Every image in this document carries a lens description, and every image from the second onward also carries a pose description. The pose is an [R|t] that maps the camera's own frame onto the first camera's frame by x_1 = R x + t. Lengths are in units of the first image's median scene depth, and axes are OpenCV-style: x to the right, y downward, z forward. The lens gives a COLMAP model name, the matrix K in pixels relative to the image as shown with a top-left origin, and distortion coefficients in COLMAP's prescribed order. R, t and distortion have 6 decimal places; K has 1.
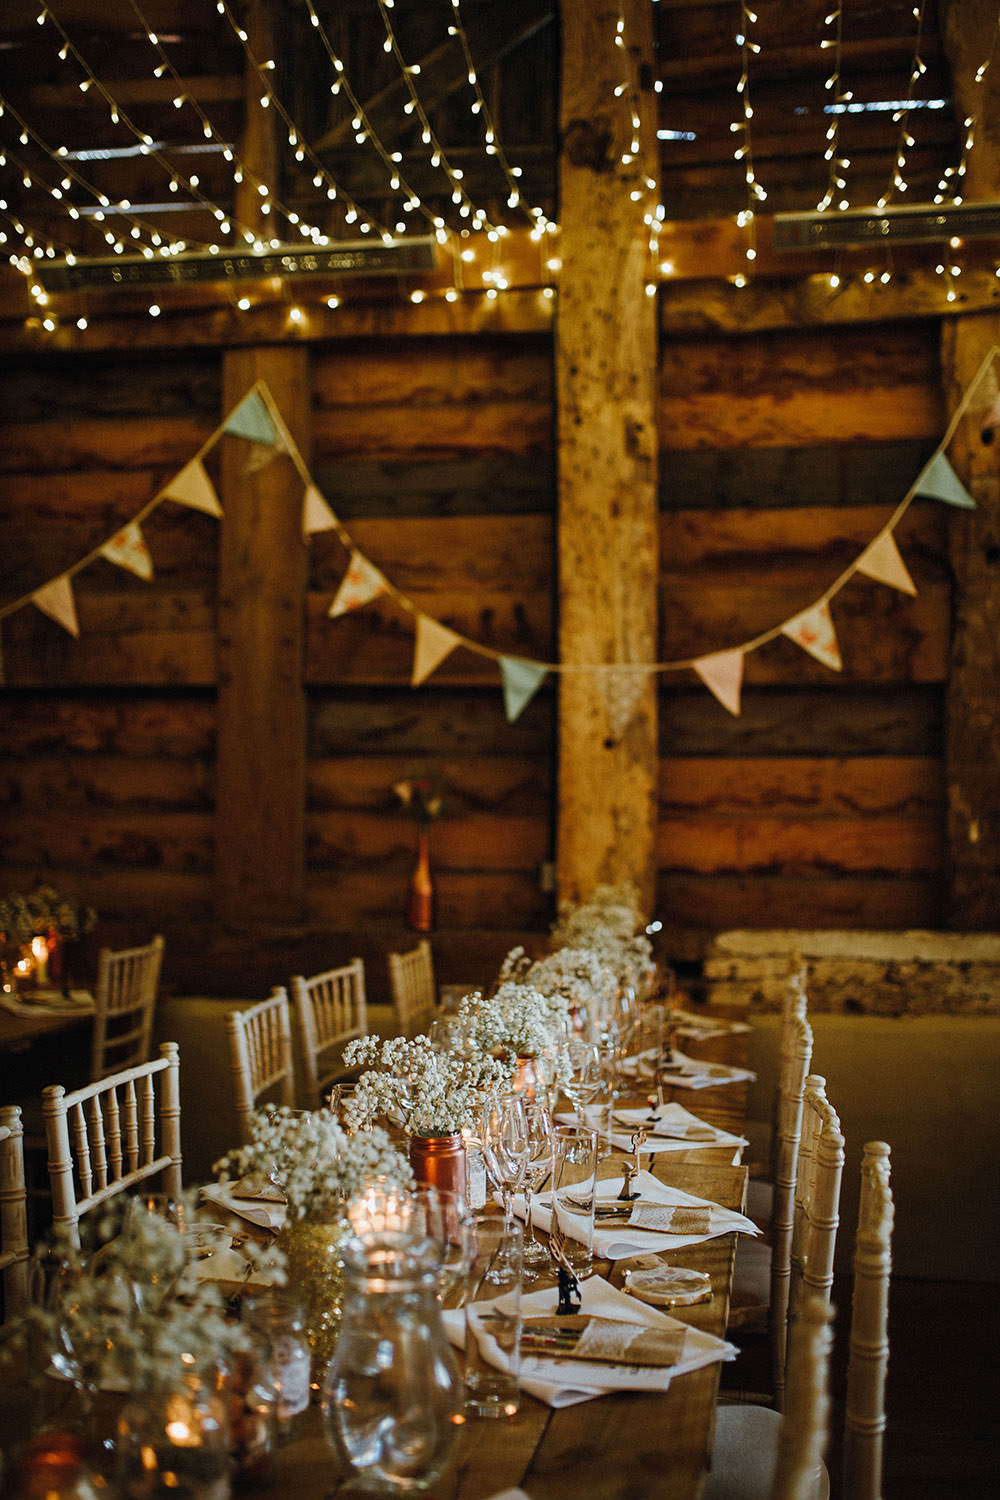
lens RADIAL K [[1404.6, 0, 498.8], [0, 1404.6, 747.0], [0, 0, 1]] dist [-0.036920, 0.000000]
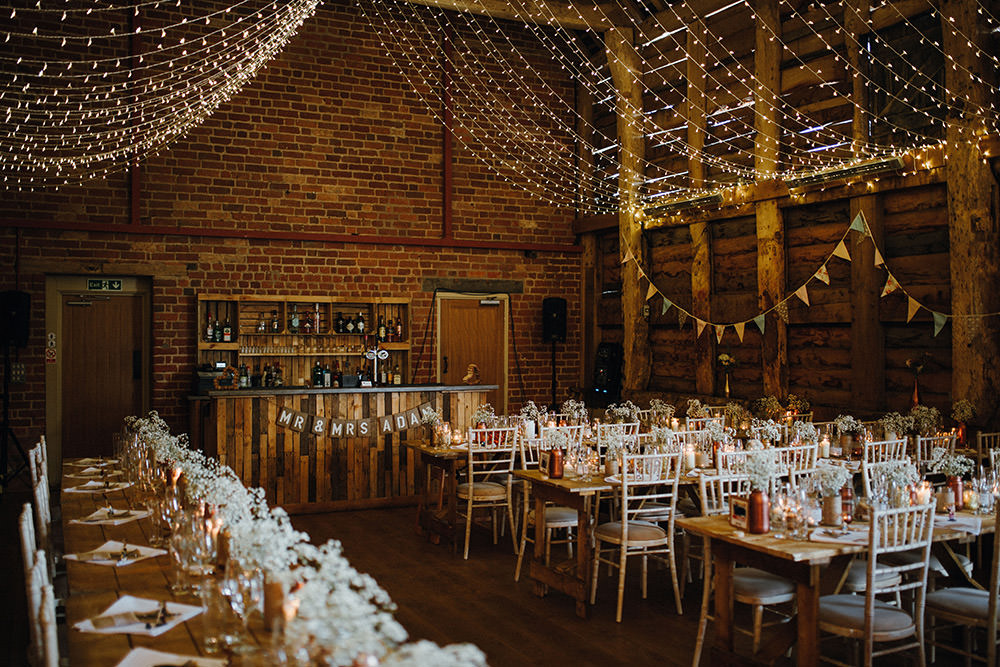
lens RADIAL K [[936.4, 0, 499.3], [0, 936.4, 330.7], [0, 0, 1]] dist [-0.036920, 0.000000]
pose [[0.593912, -0.016075, -0.804369, 0.857830], [0.035546, 0.999348, 0.006275, -0.064677], [0.803744, -0.032319, 0.594097, -0.633287]]
